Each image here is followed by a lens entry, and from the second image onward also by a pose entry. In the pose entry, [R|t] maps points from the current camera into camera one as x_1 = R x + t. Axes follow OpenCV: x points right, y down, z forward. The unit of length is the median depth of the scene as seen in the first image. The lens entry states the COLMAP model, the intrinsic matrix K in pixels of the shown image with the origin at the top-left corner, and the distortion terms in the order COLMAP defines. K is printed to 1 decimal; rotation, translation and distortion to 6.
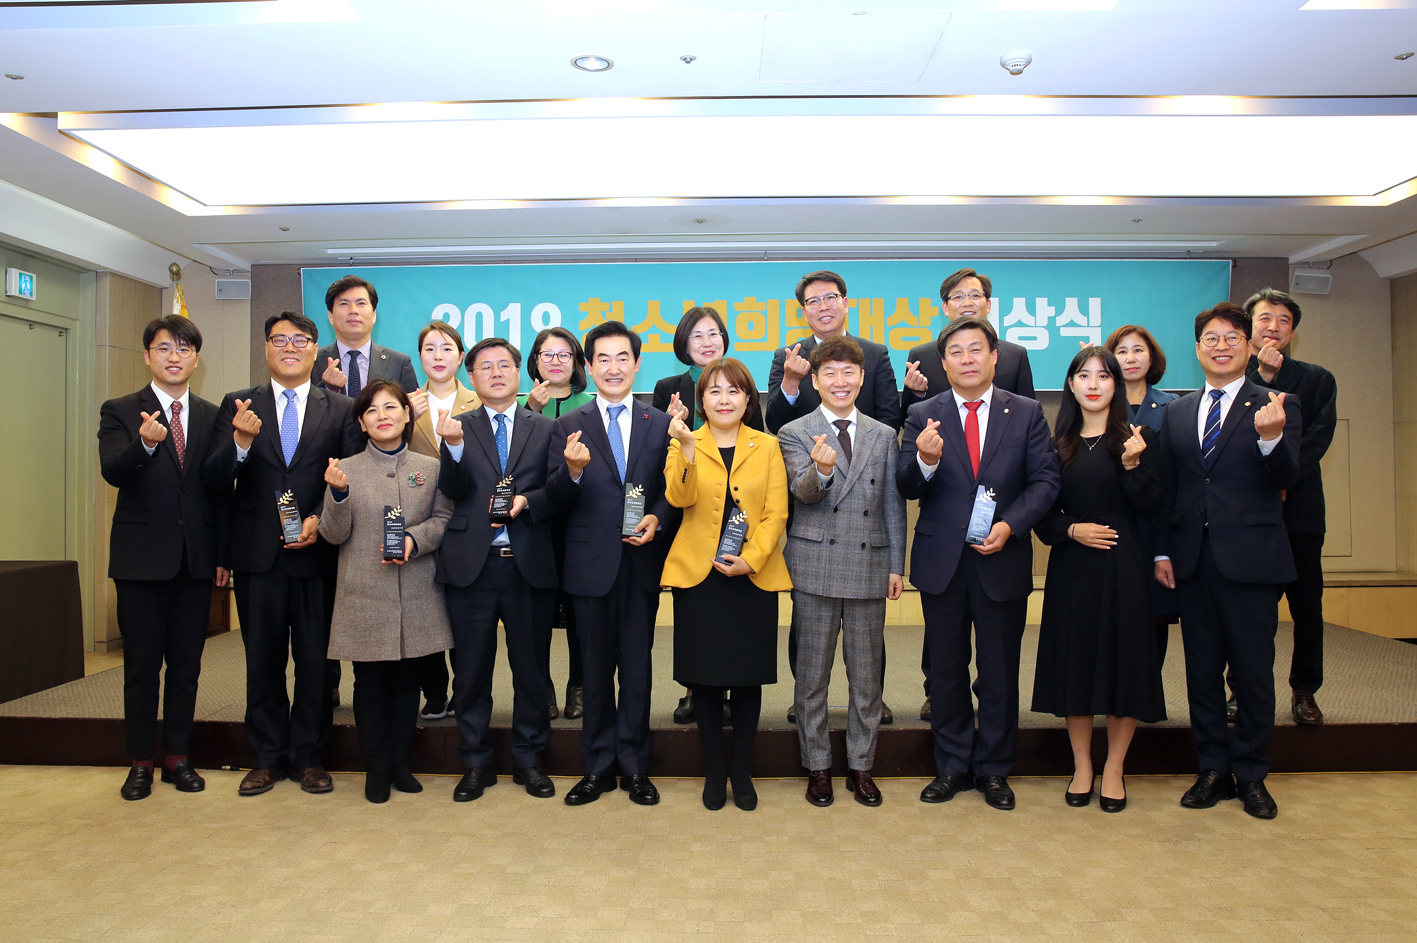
lens RADIAL K [[1195.0, 0, 704.8], [0, 1195.0, 438.7], [0, 0, 1]] dist [-0.073218, 0.042585]
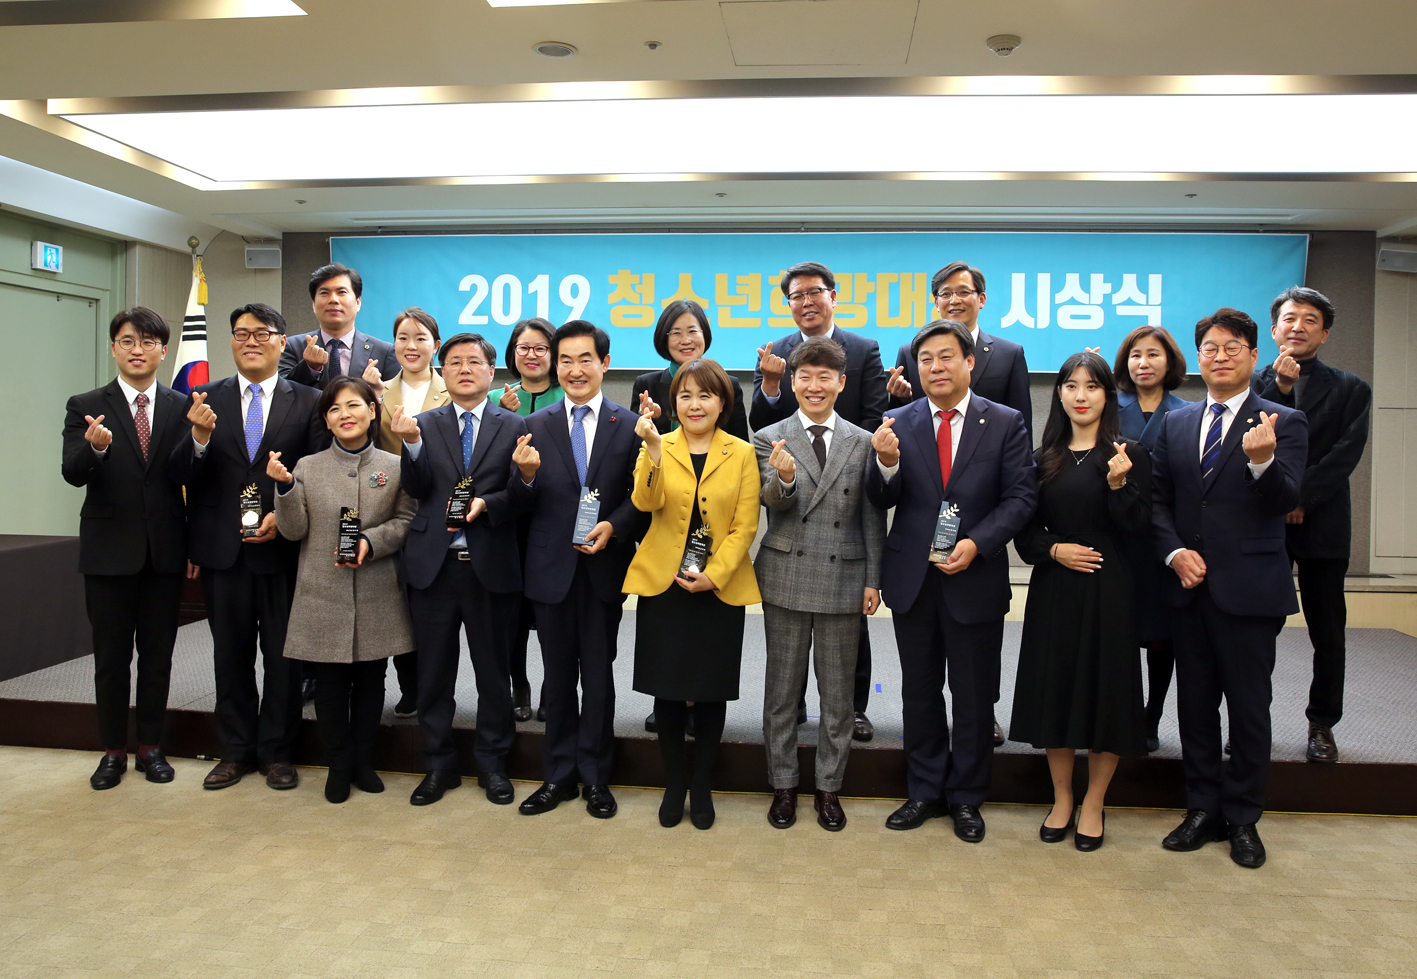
lens RADIAL K [[1238.6, 0, 705.4], [0, 1238.6, 425.4], [0, 0, 1]] dist [-0.062861, 0.021784]
pose [[0.995621, 0.018813, -0.091571, 0.120799], [-0.015717, 0.999284, 0.034414, -0.049776], [0.092153, -0.032824, 0.995204, 0.009224]]
